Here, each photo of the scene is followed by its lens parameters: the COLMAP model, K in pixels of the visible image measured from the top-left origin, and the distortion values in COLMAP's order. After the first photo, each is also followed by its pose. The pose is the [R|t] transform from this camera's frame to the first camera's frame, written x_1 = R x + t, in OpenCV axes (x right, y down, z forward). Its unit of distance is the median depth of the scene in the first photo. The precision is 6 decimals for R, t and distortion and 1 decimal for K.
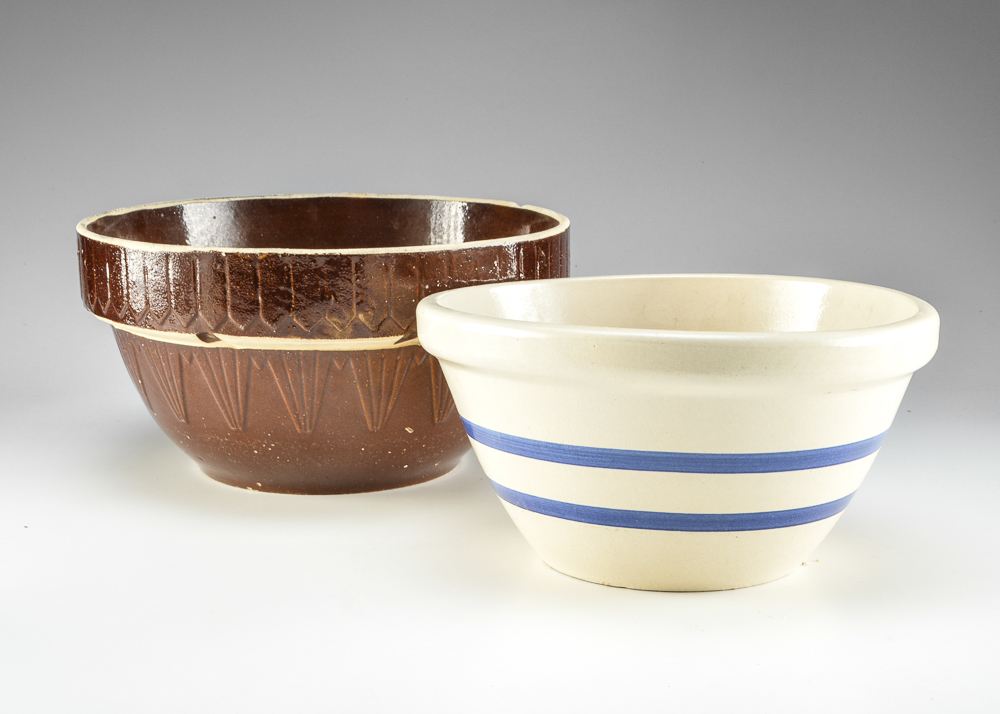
lens RADIAL K [[1559.1, 0, 478.2], [0, 1559.1, 385.0], [0, 0, 1]] dist [-0.021167, 0.000000]
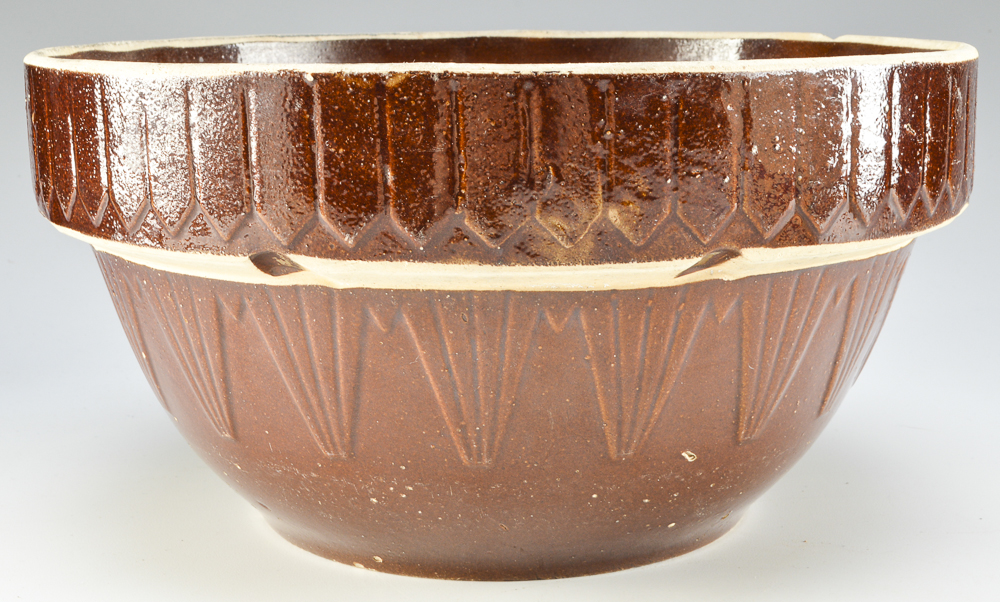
lens RADIAL K [[1524.2, 0, 499.2], [0, 1524.2, 302.7], [0, 0, 1]] dist [-0.038103, 0.000000]
pose [[0.999371, -0.002994, -0.035349, -0.089173], [0.002177, 0.999730, -0.023129, -0.008166], [0.035408, 0.023038, 0.999107, 0.539366]]
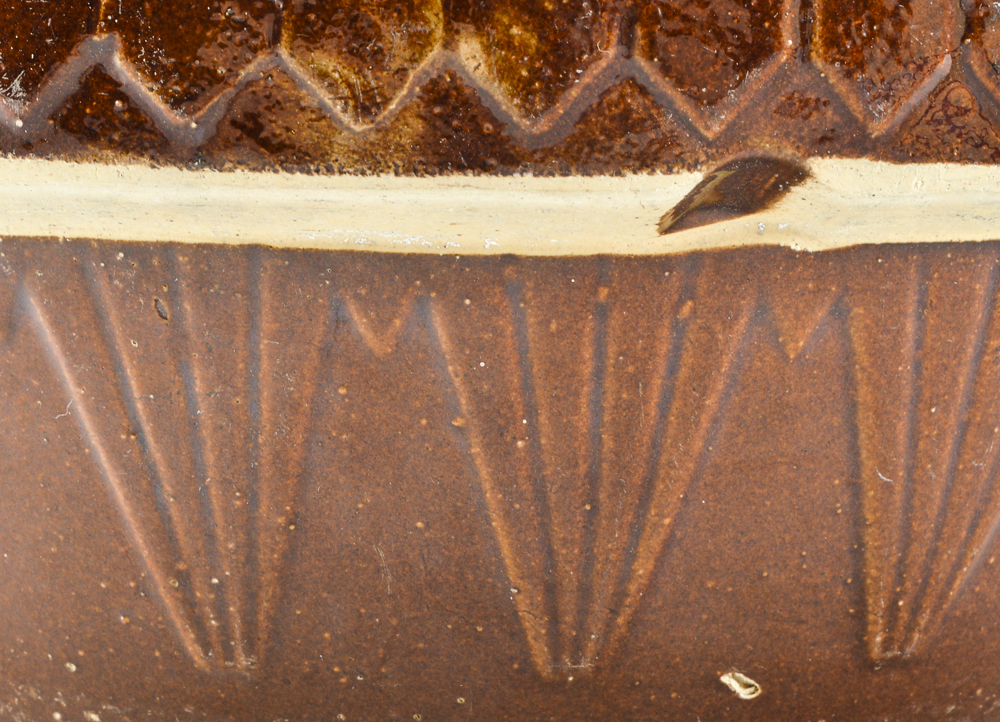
lens RADIAL K [[2466.7, 0, 500.0], [0, 2466.7, 359.3], [0, 0, 1]] dist [0.013781, 0.000000]
pose [[0.977974, 0.034146, -0.205913, -0.010164], [-0.052605, 0.995005, -0.084846, 0.015988], [0.201988, 0.093809, 0.974885, 0.693490]]
